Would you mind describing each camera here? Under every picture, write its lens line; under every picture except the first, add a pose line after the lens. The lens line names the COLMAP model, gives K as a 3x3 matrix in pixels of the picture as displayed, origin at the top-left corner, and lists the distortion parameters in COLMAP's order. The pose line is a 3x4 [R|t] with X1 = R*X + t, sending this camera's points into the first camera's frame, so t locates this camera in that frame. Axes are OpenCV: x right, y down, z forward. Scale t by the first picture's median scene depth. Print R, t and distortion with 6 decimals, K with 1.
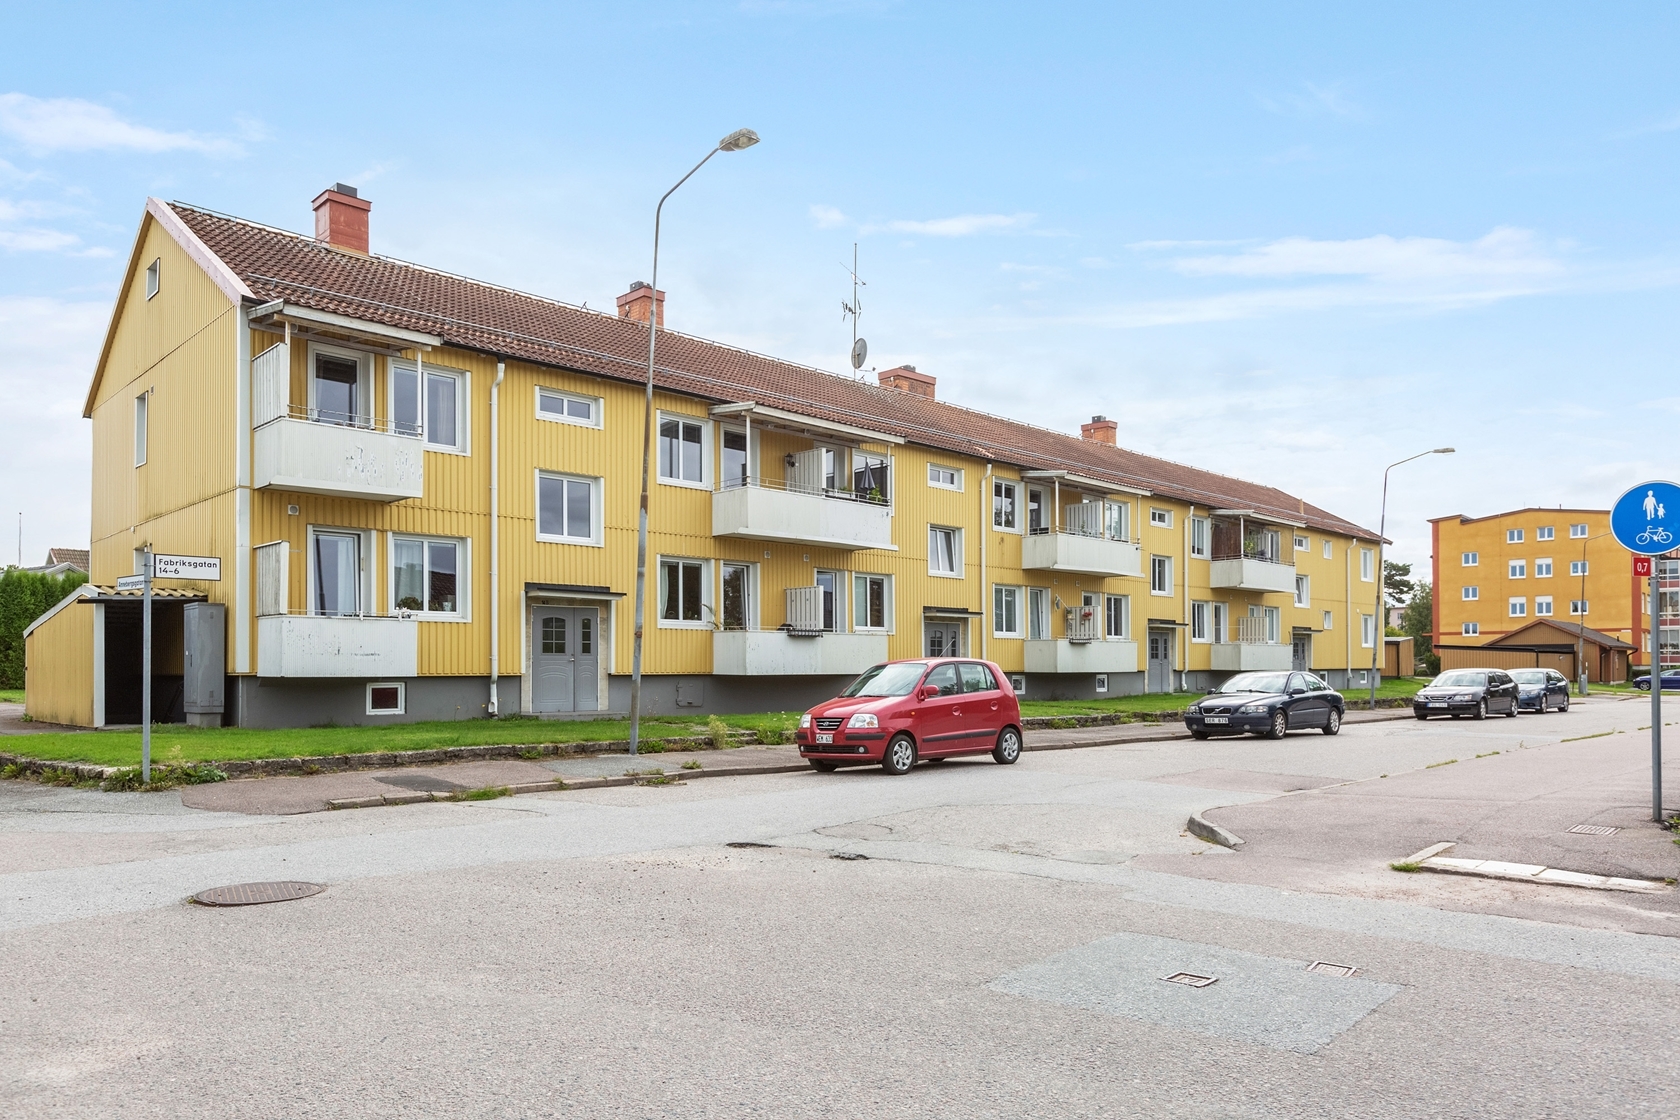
lens RADIAL K [[1116.9, 0, 837.3], [0, 1116.9, 550.9], [0, 0, 1]] dist [-0.039044, -0.000818]
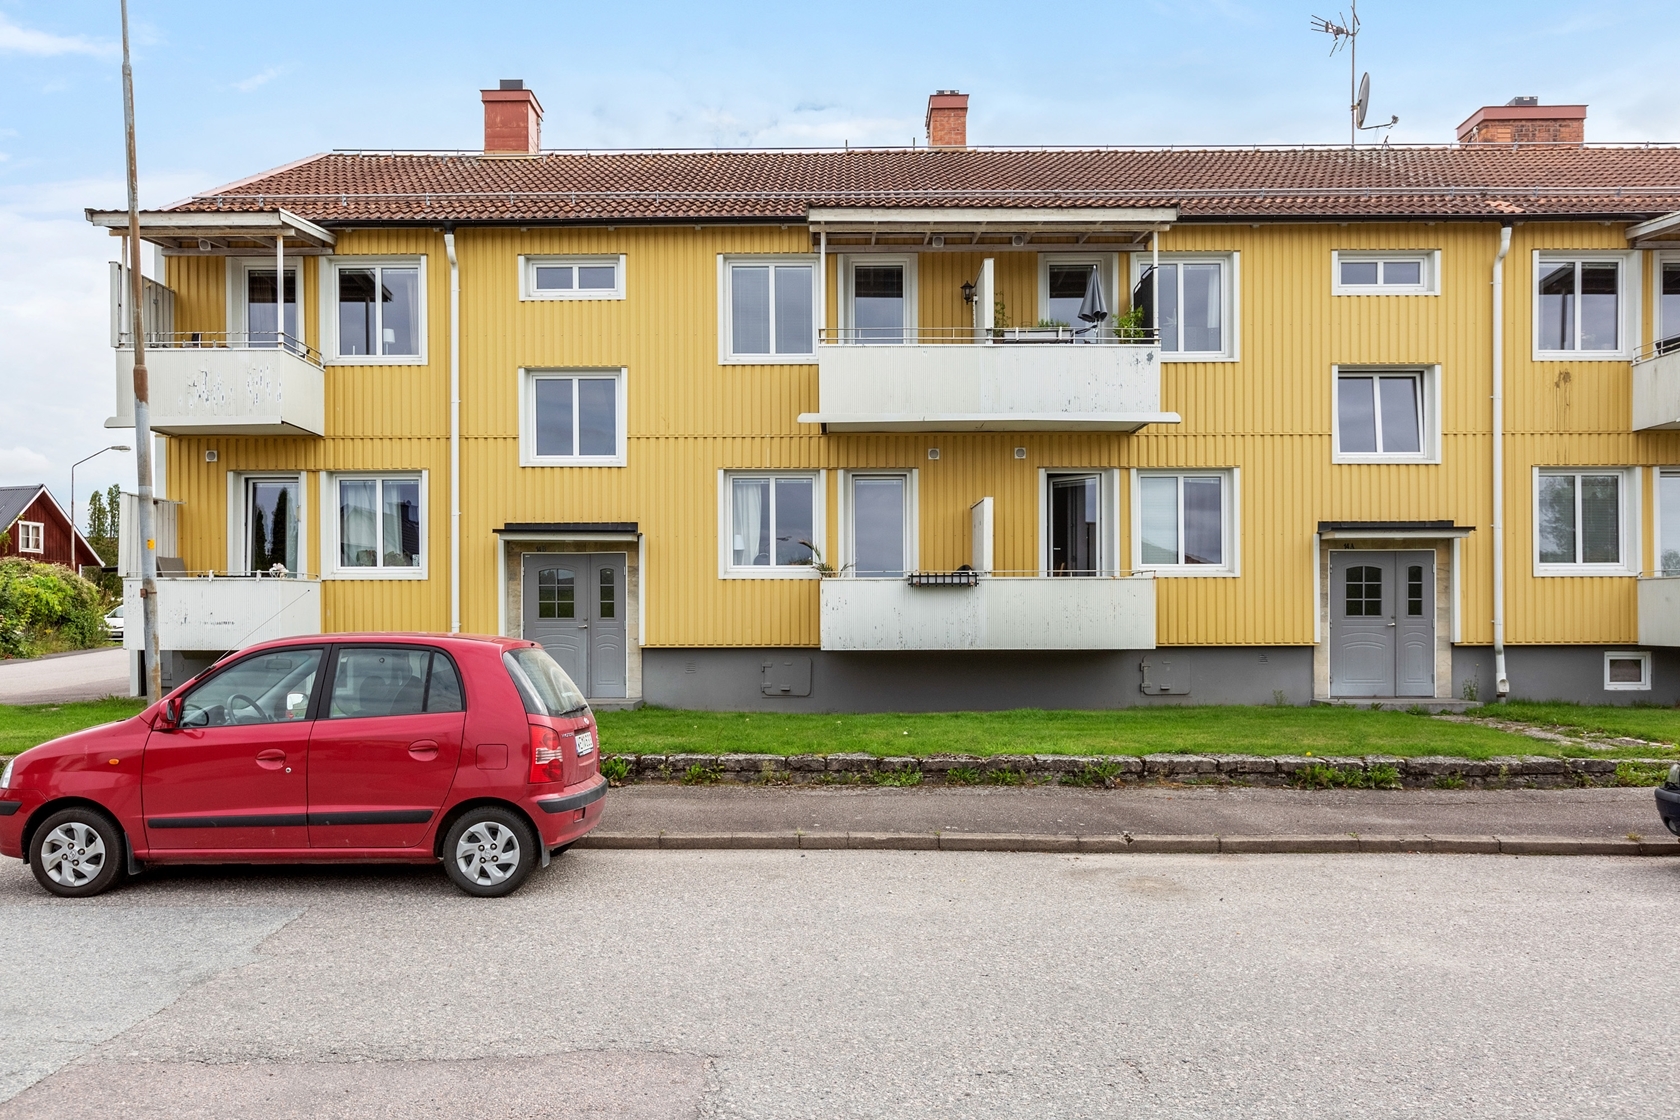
lens RADIAL K [[1357.9, 0, 840.1], [0, 1357.9, 575.3], [0, 0, 1]] dist [-0.011800, 0.000561]
pose [[0.698260, -0.032682, -0.715098, 0.162091], [0.076077, 0.996688, 0.028735, 0.016641], [0.711790, -0.074467, 0.698434, 0.162160]]
